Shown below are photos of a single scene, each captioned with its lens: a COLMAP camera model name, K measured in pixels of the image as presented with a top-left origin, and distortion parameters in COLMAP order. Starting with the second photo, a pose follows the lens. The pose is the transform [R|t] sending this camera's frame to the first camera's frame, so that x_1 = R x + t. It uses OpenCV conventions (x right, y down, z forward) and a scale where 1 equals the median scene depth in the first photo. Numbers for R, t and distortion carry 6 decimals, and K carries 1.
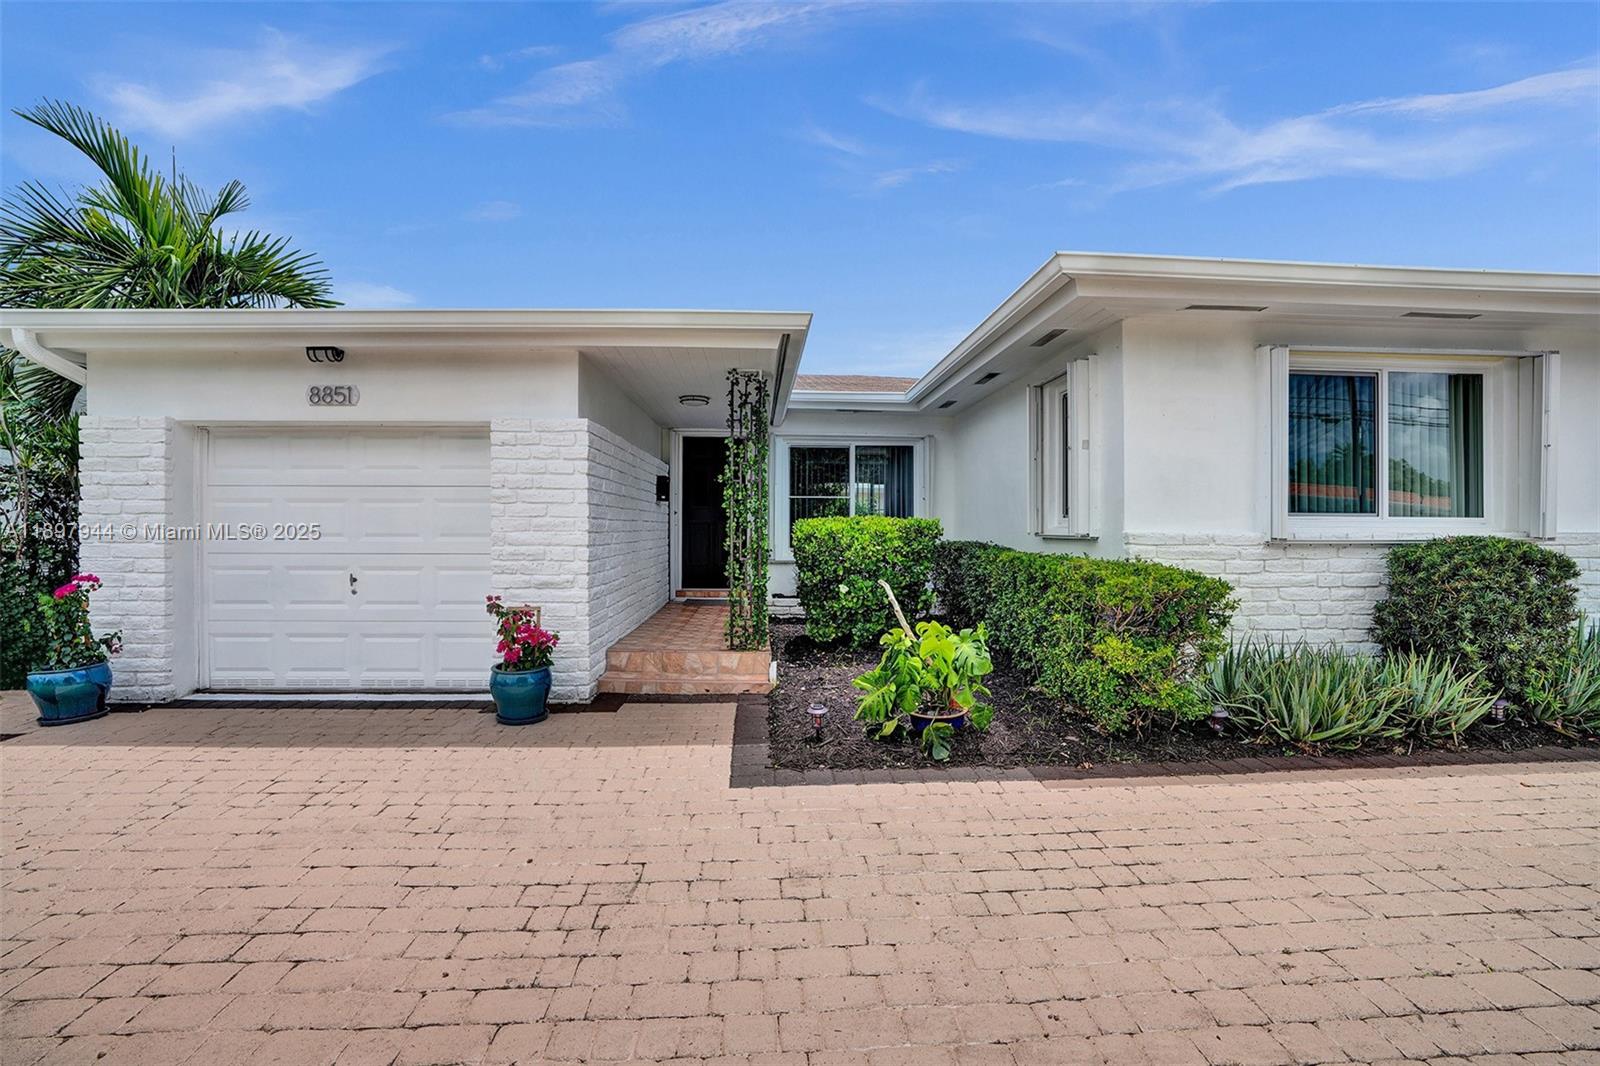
lens RADIAL K [[737.5, 0, 811.7], [0, 737.5, 533.1], [0, 0, 1]] dist [-0.049583, 0.012879]
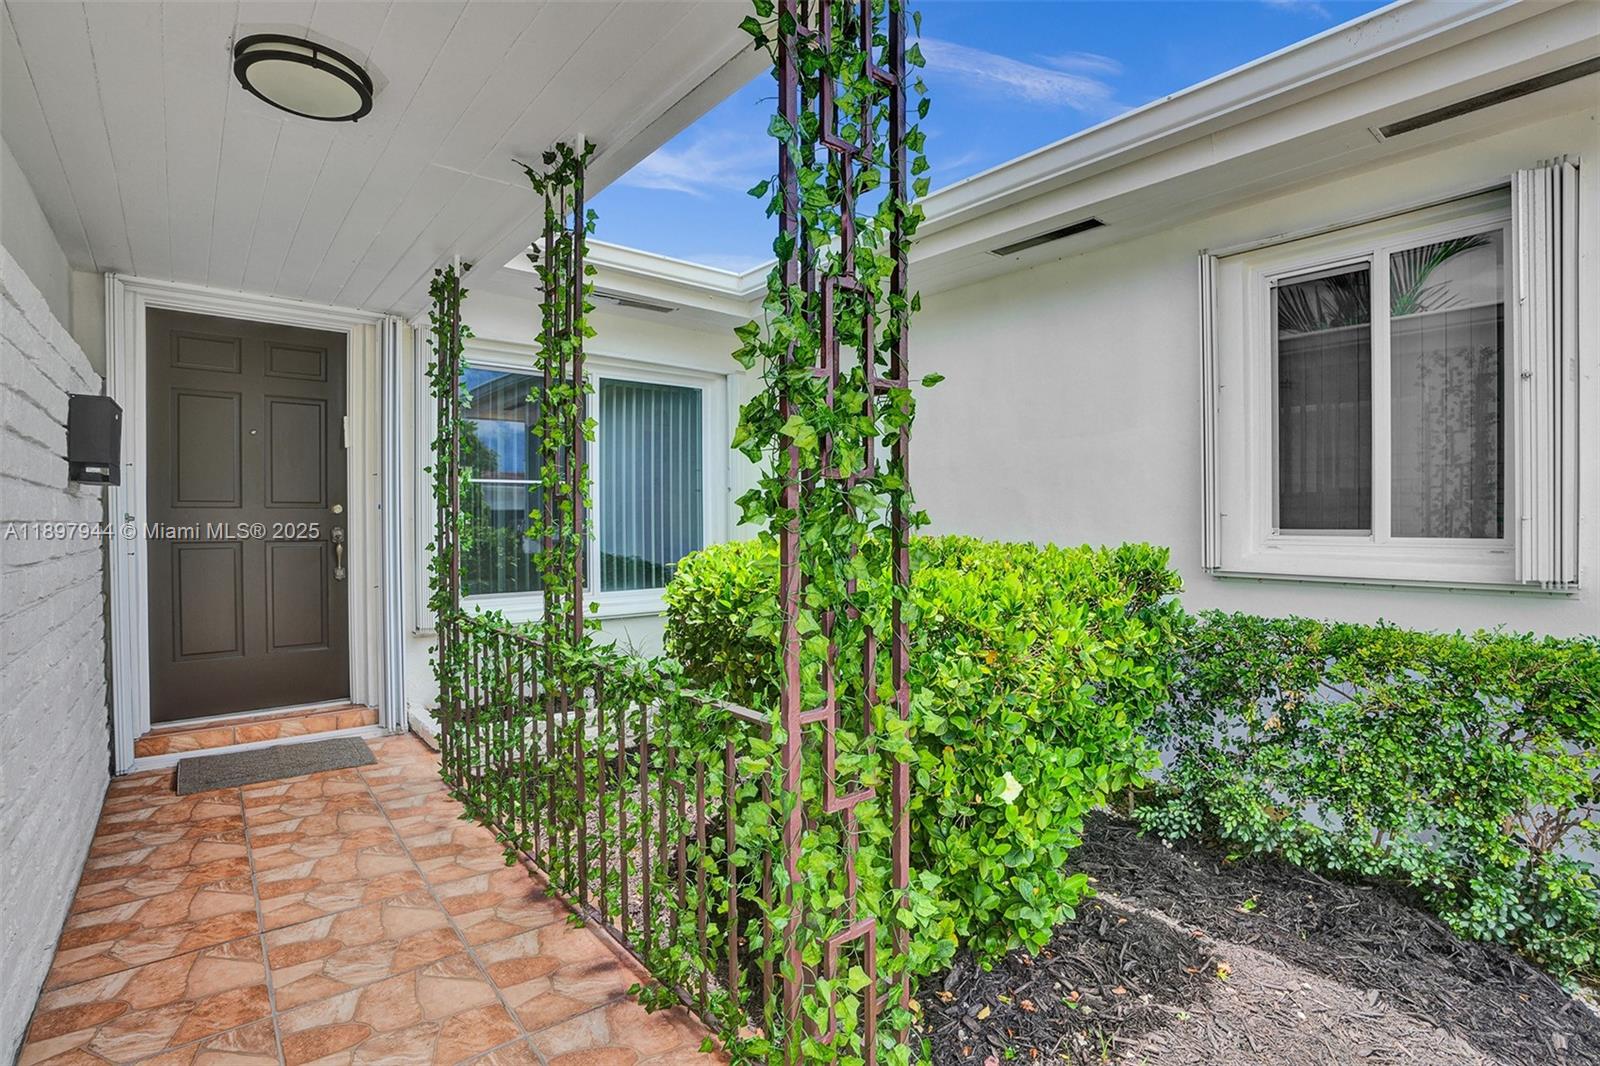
lens RADIAL K [[737.5, 0, 811.7], [0, 737.5, 533.1], [0, 0, 1]] dist [-0.049583, 0.012879]
pose [[0.800704, -0.012054, 0.598939, -0.233198], [0.009668, 0.999927, 0.007200, -0.035187], [-0.598982, 0.000026, 0.800763, 0.996568]]
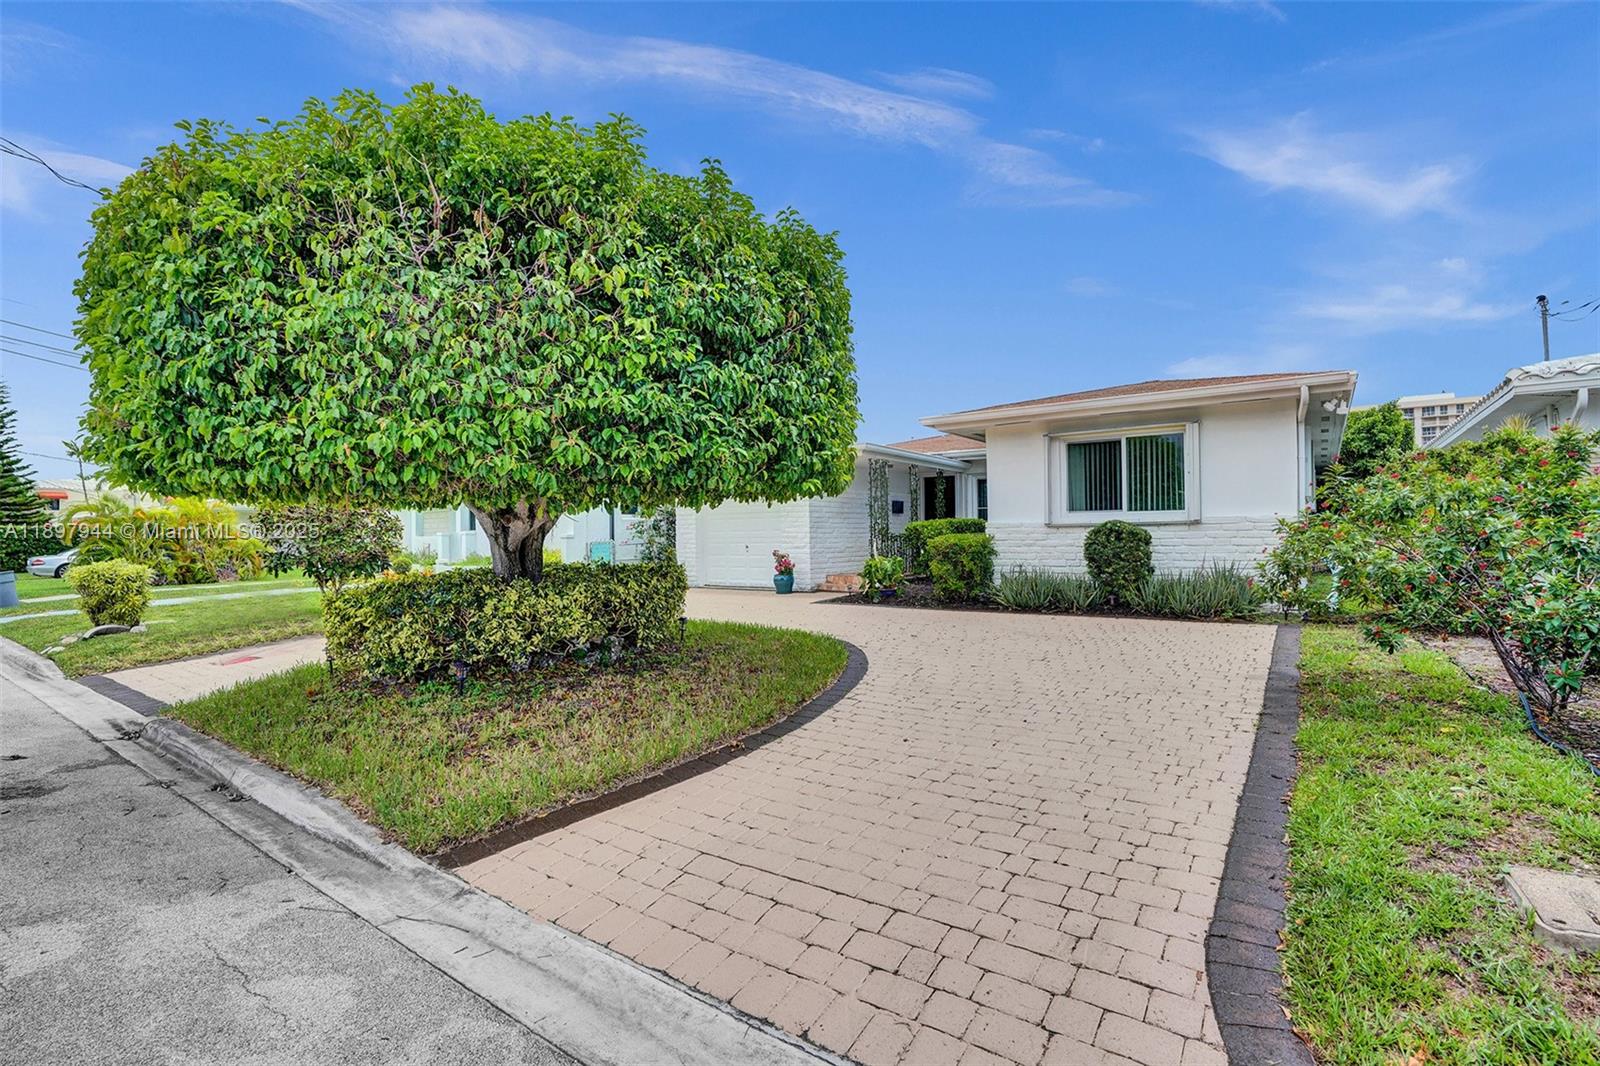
lens RADIAL K [[737.5, 0, 811.7], [0, 737.5, 533.1], [0, 0, 1]] dist [-0.049583, 0.012879]
pose [[0.768175, -0.016781, -0.640020, 1.452072], [0.011499, 0.999857, -0.012413, 0.052610], [0.640137, 0.002176, 0.768258, -1.086906]]
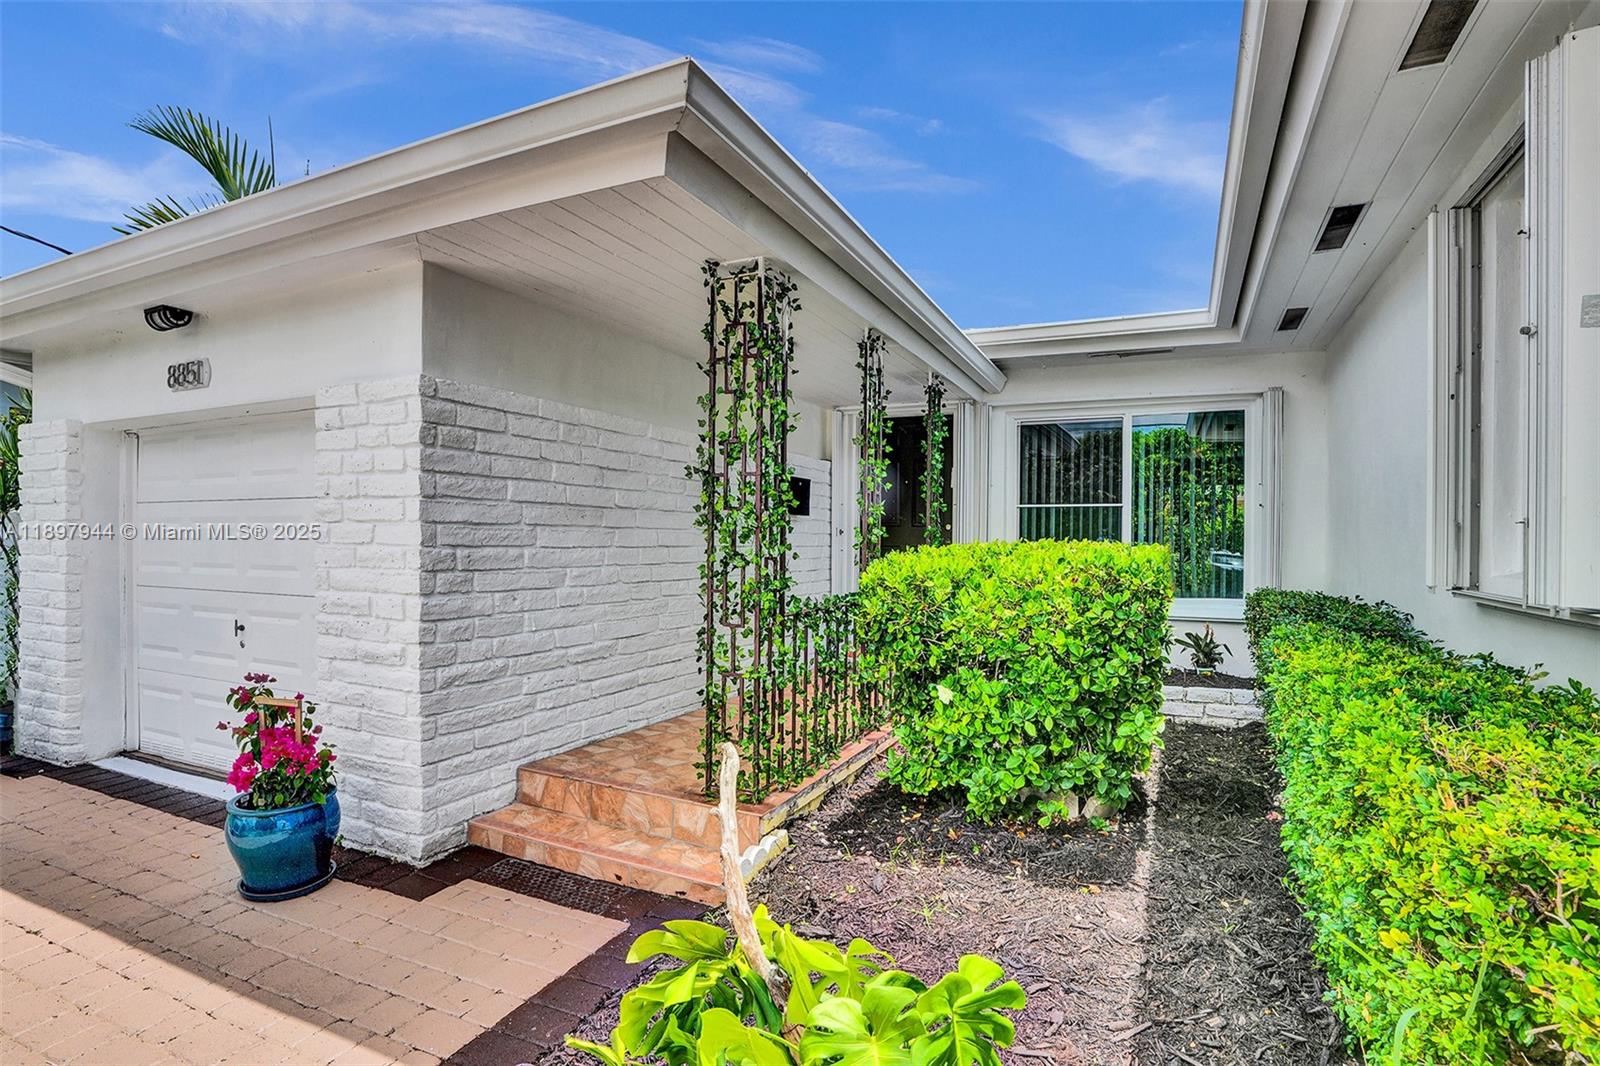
lens RADIAL K [[853.6, 0, 768.5], [0, 853.6, 548.5], [0, 0, 1]] dist [-0.065572, -0.000532]
pose [[0.872382, 0.007974, -0.488759, 0.259313], [-0.009470, 0.999955, -0.000589, -0.021560], [0.488733, 0.005142, 0.872418, 0.563869]]
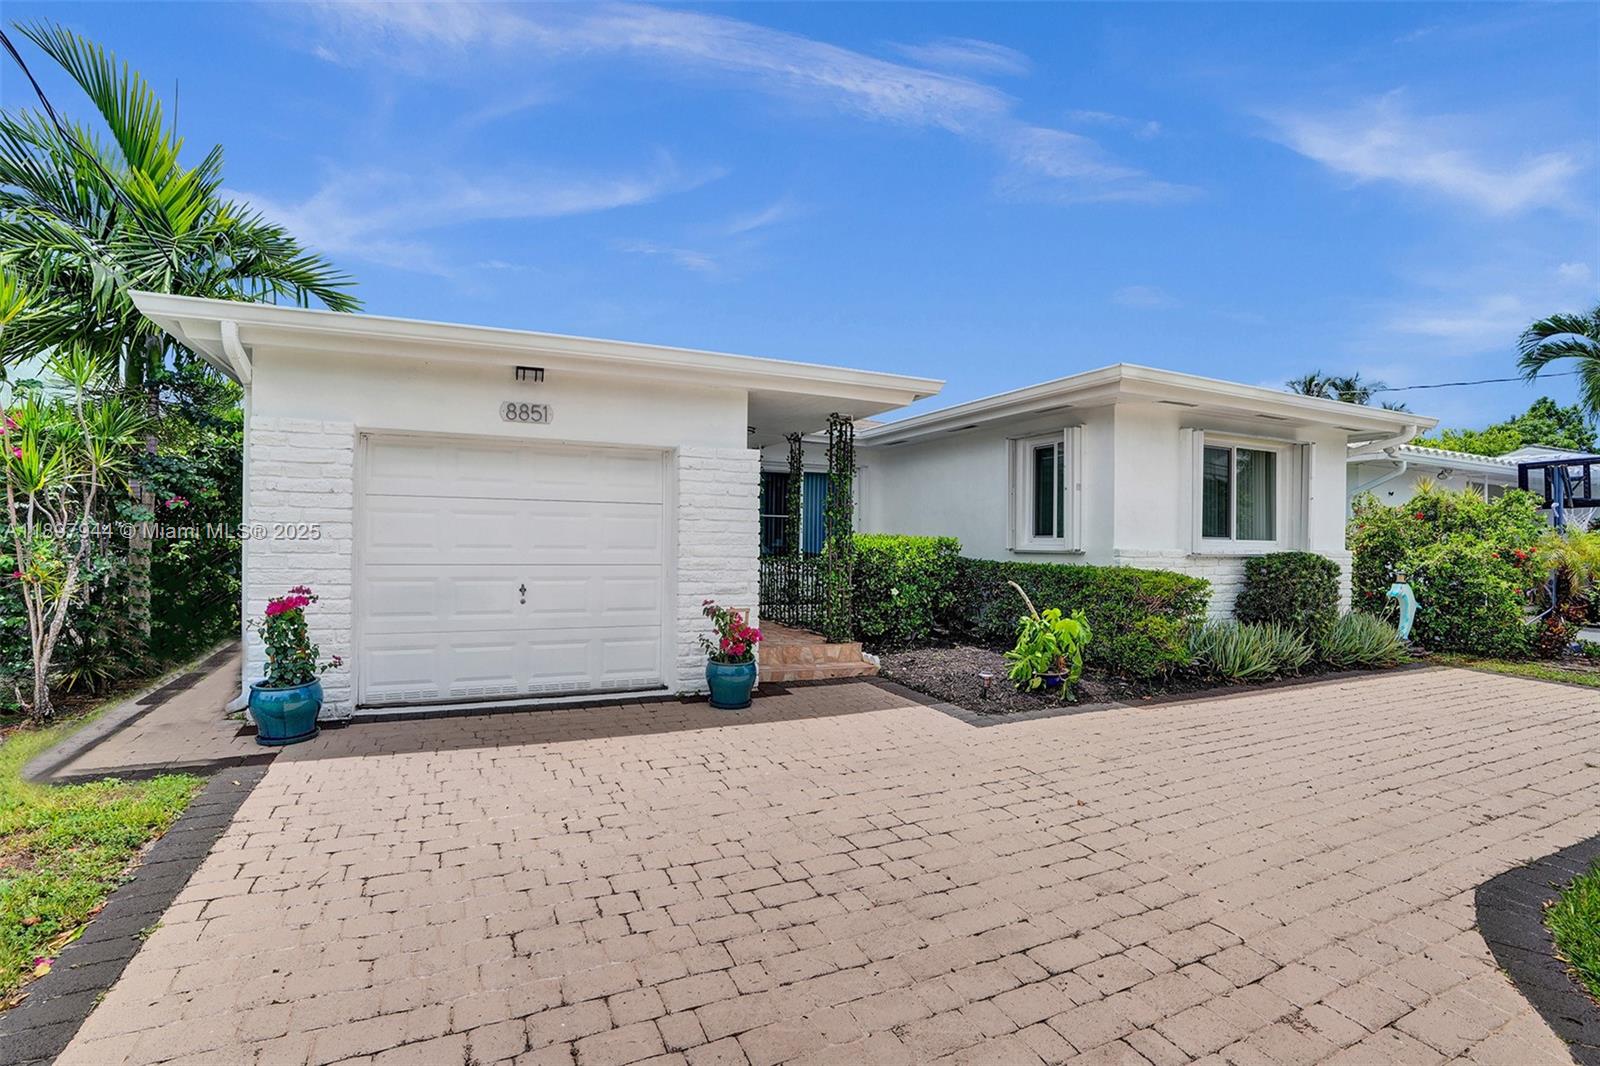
lens RADIAL K [[739.2, 0, 819.2], [0, 739.2, 547.4], [0, 0, 1]] dist [-0.051286, 0.000369]
pose [[0.925996, 0.006602, 0.377477, -0.673239], [-0.006550, 0.999978, -0.001420, 0.002613], [-0.377478, -0.001158, 0.926018, -0.140805]]
